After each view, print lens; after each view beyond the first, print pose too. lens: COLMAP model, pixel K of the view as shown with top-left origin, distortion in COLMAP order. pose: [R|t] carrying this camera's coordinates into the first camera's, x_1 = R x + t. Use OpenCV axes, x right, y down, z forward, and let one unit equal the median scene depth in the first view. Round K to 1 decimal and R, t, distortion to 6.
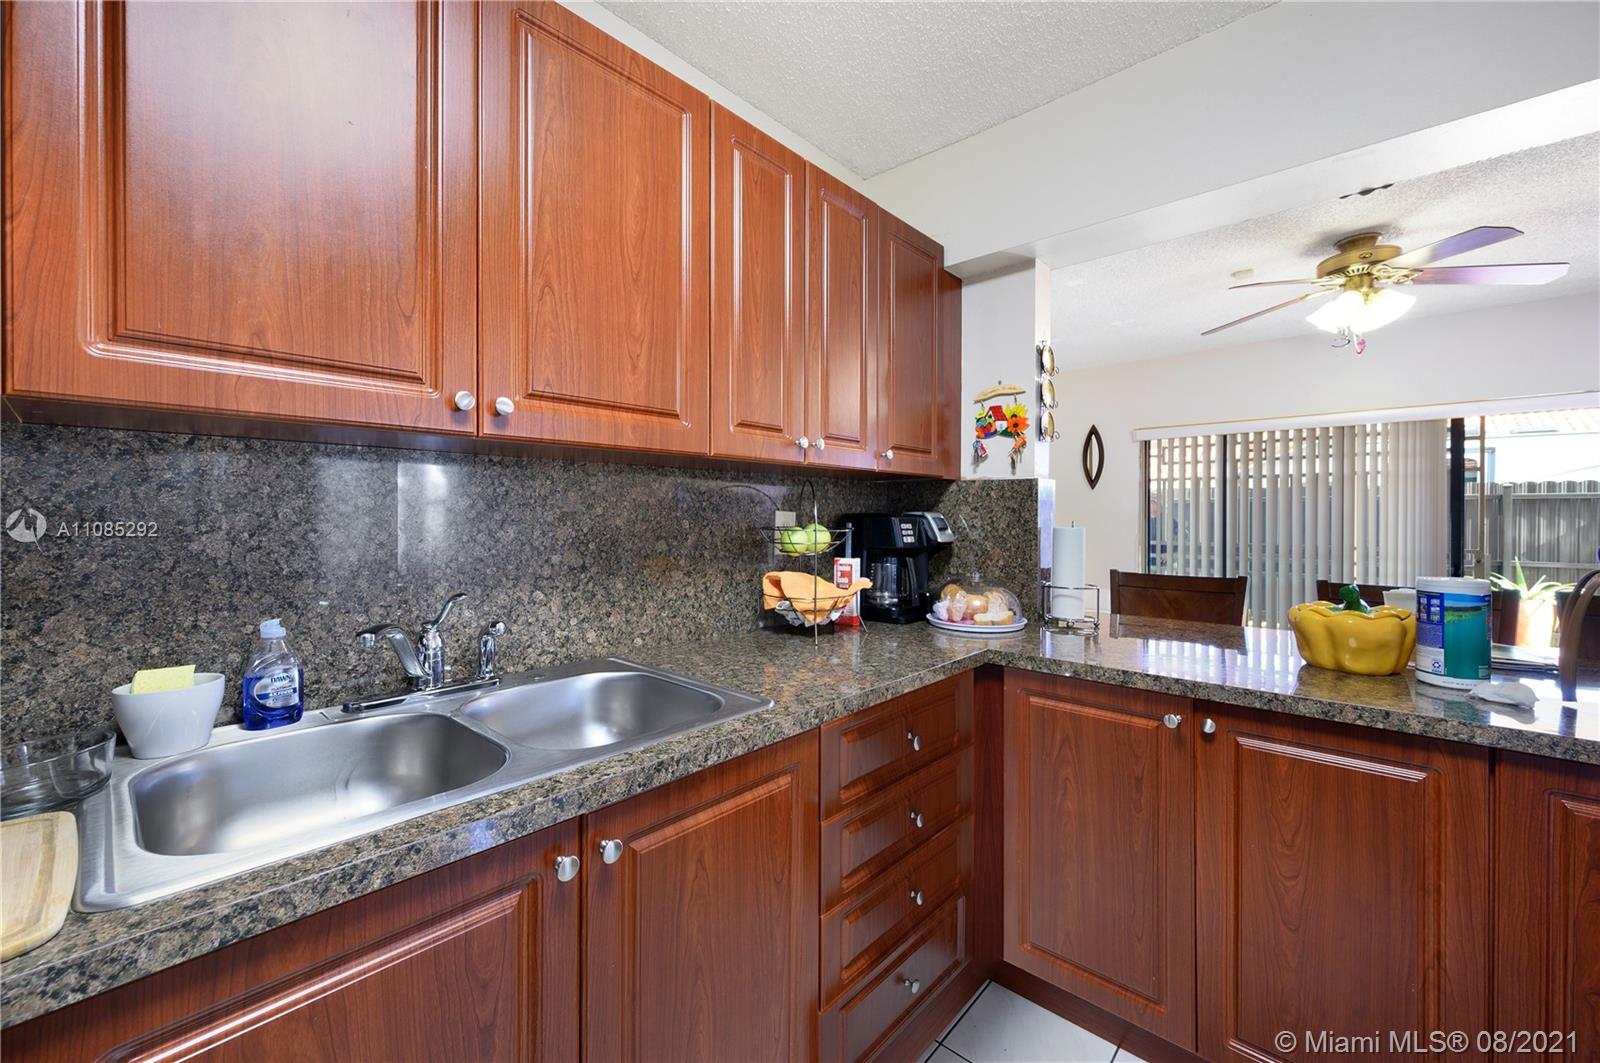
lens RADIAL K [[648.0, 0, 806.5], [0, 648.0, 523.9], [0, 0, 1]] dist [-0.005001, 0.000100]
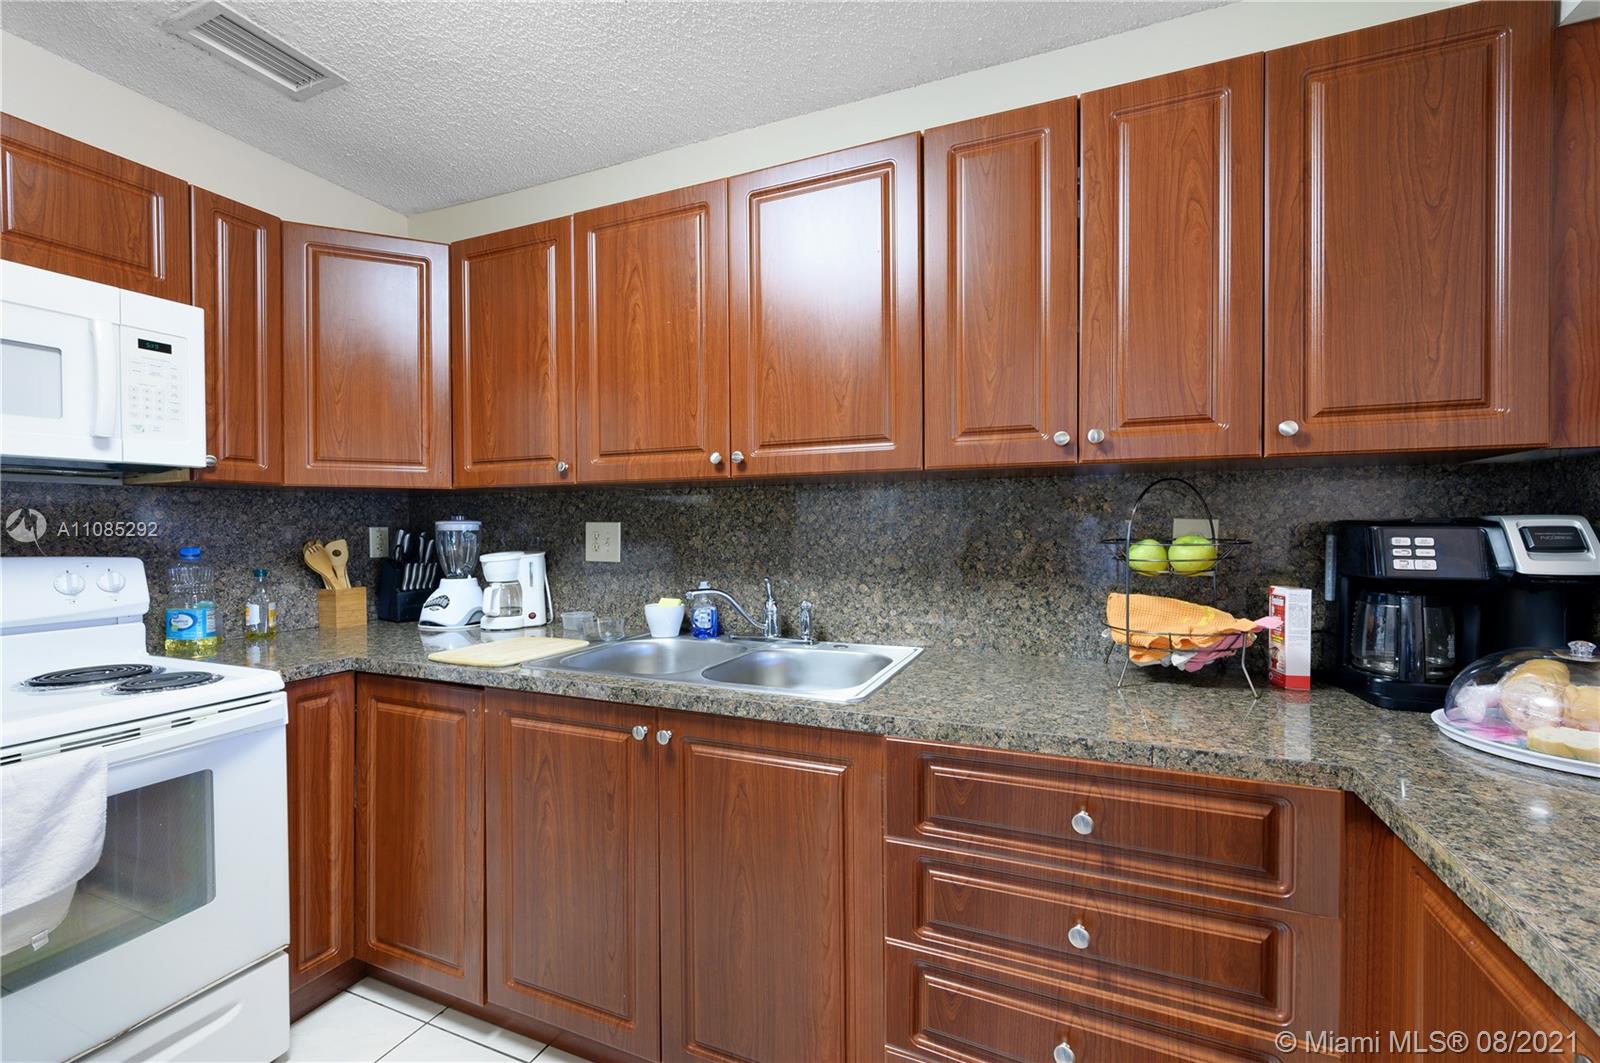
lens RADIAL K [[648.0, 0, 811.6], [0, 648.0, 532.5], [0, 0, 1]] dist [-0.005001, 0.000100]
pose [[0.341049, 0.007167, -0.940018, 0.744842], [-0.004565, 0.999972, 0.005968, -0.007512], [0.940034, 0.002255, 0.341072, 0.445267]]
